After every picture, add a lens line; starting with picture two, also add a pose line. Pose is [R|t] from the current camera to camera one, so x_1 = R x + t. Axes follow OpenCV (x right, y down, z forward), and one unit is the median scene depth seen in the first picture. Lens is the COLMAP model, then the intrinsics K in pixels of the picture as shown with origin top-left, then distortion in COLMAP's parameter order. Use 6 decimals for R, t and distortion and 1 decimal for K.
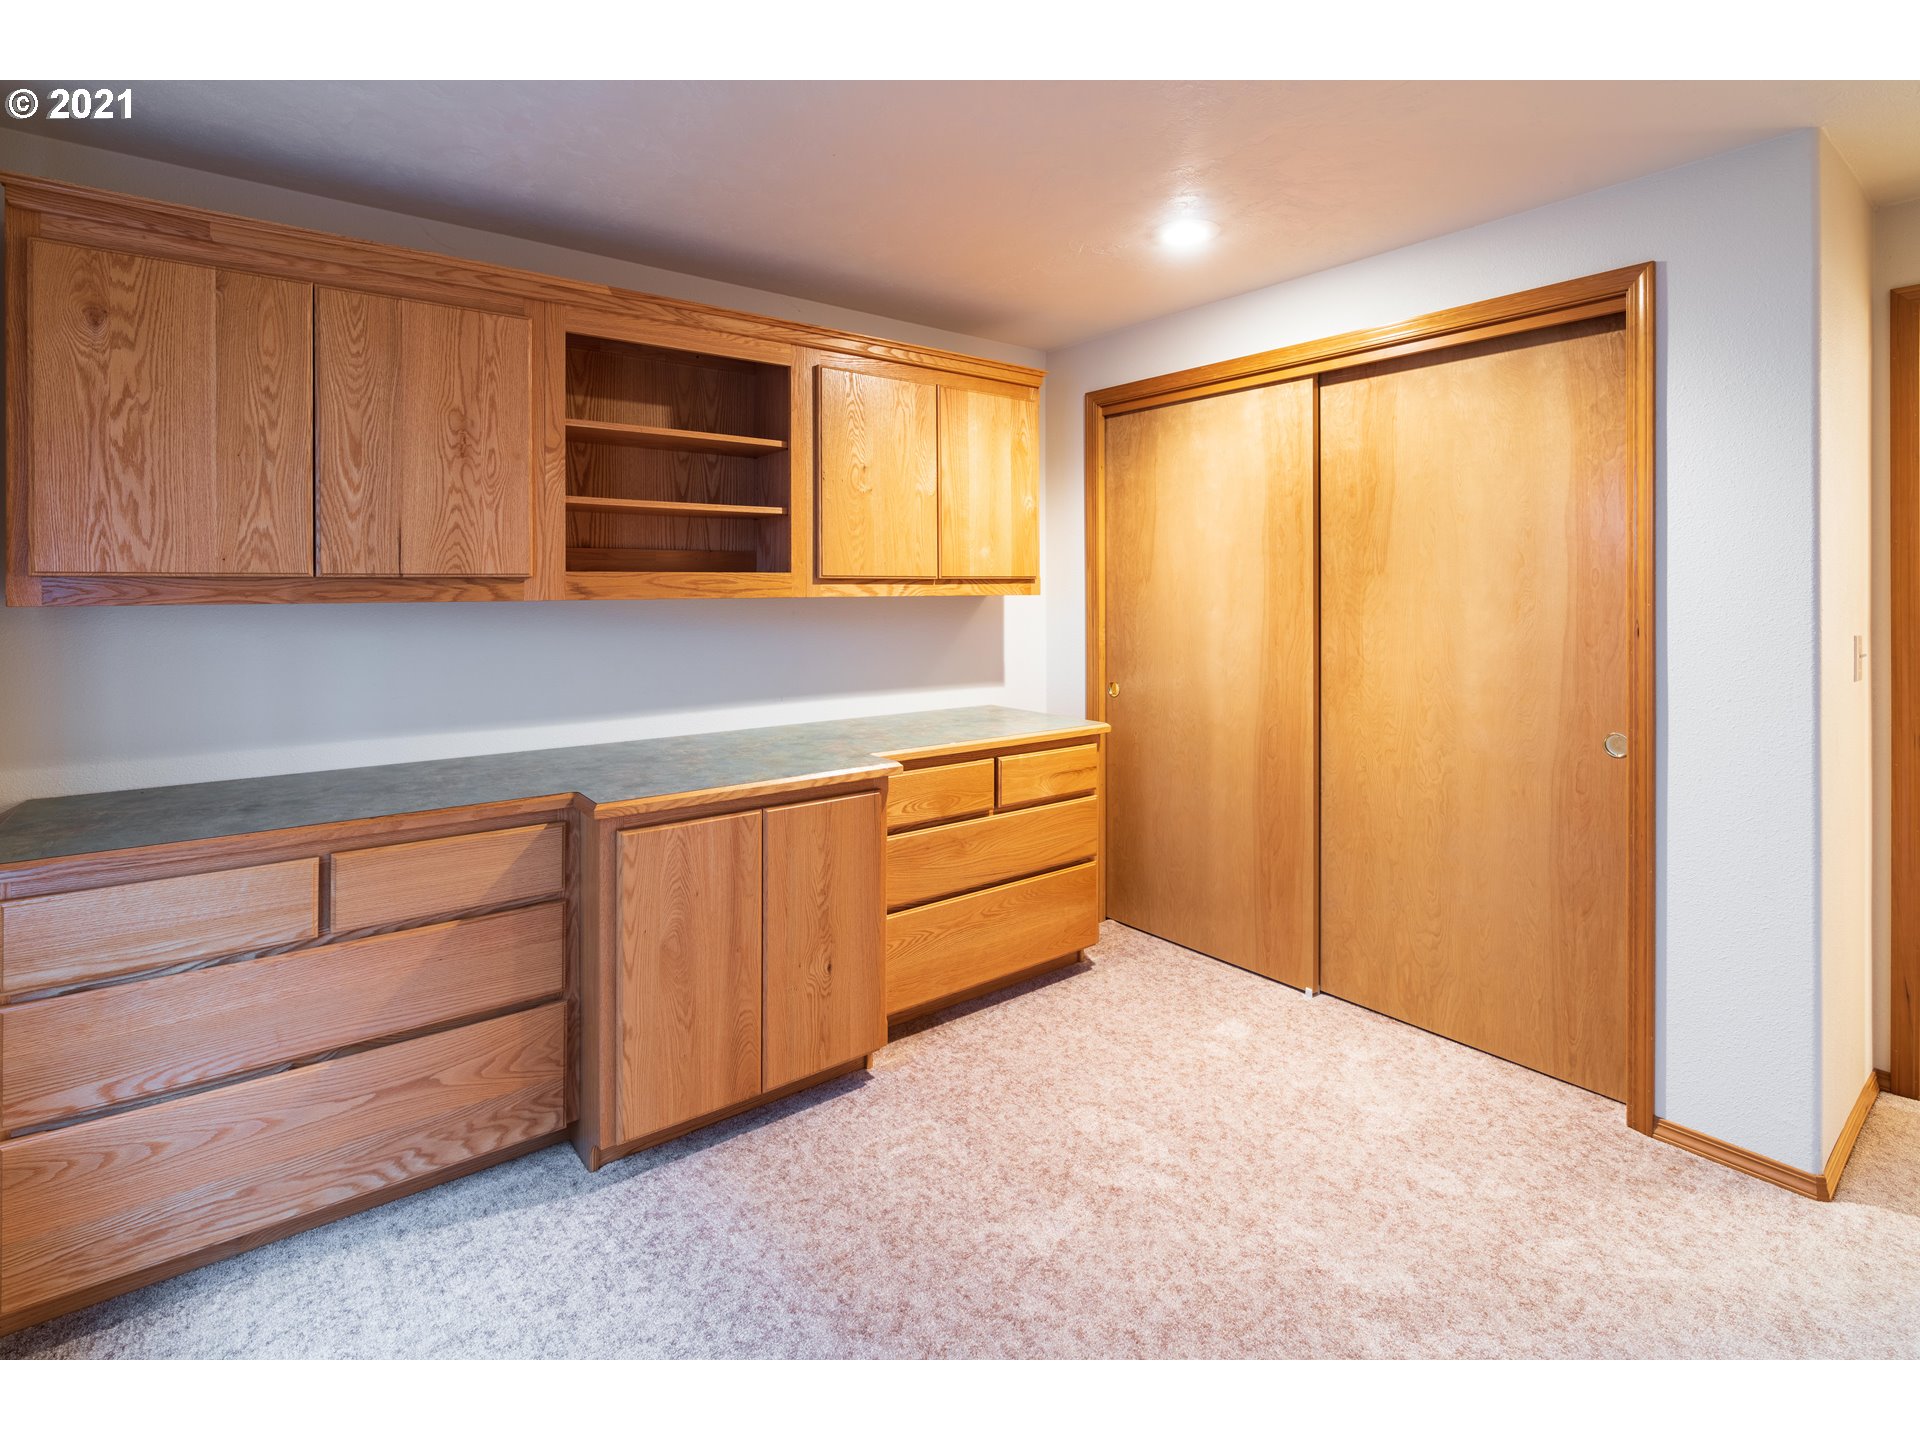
lens RADIAL K [[920.9, 0, 960.7], [0, 920.9, 679.5], [0, 0, 1]] dist [-0.002913, 0.000486]
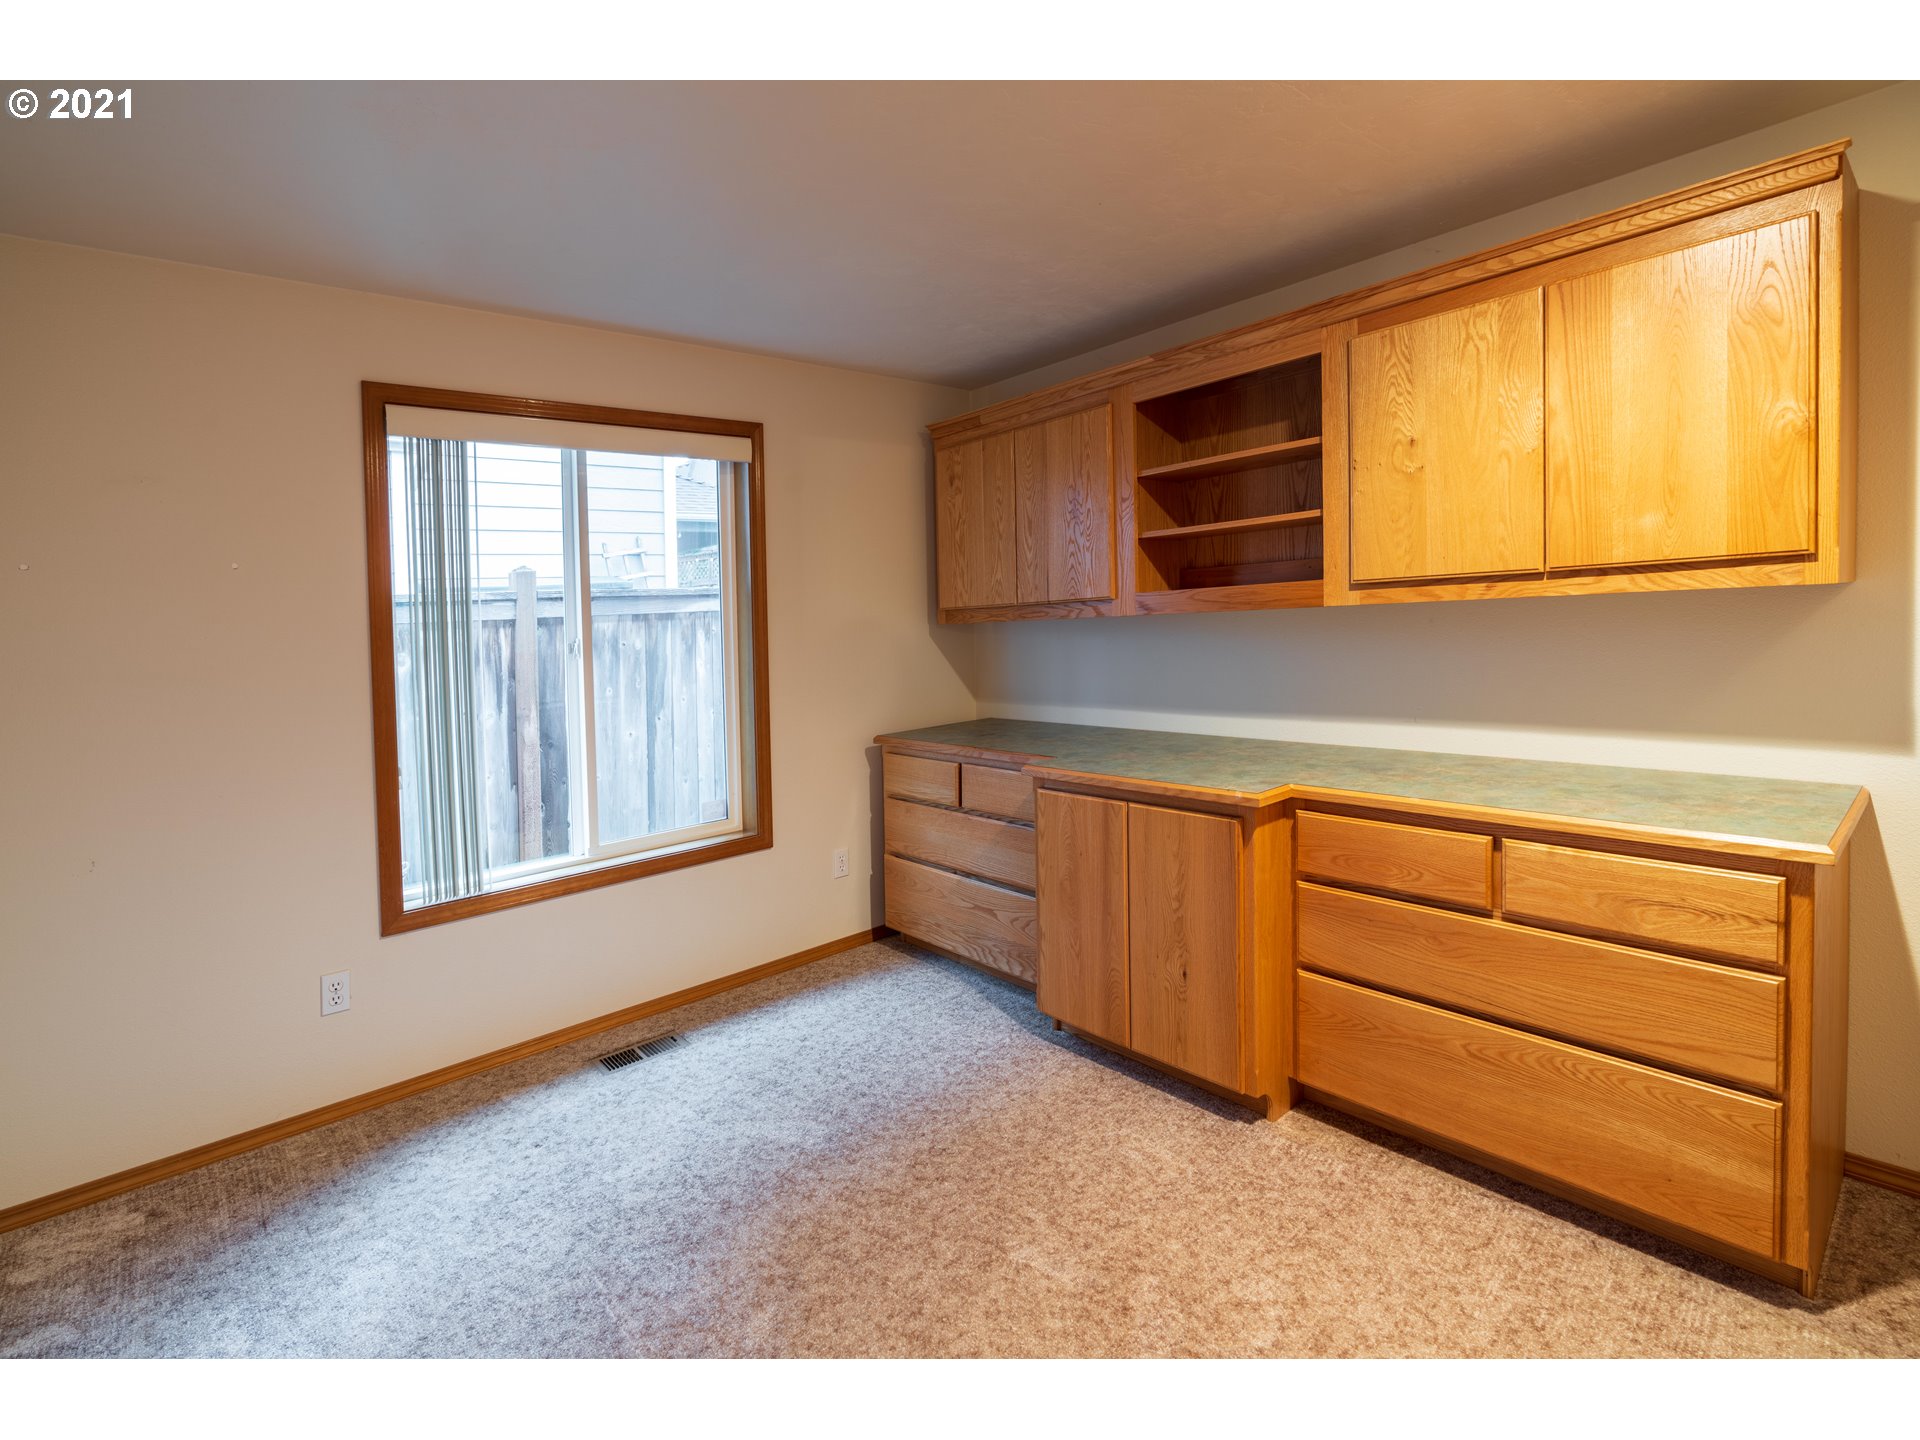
lens RADIAL K [[941.6, 0, 960.0], [0, 941.6, 720.0], [0, 0, 1]] dist [-0.000212, 0.000288]
pose [[0.033099, 0.109655, -0.993419, 0.844058], [-0.046965, 0.993036, 0.108047, -0.068980], [0.998348, 0.043079, 0.038019, 0.685014]]
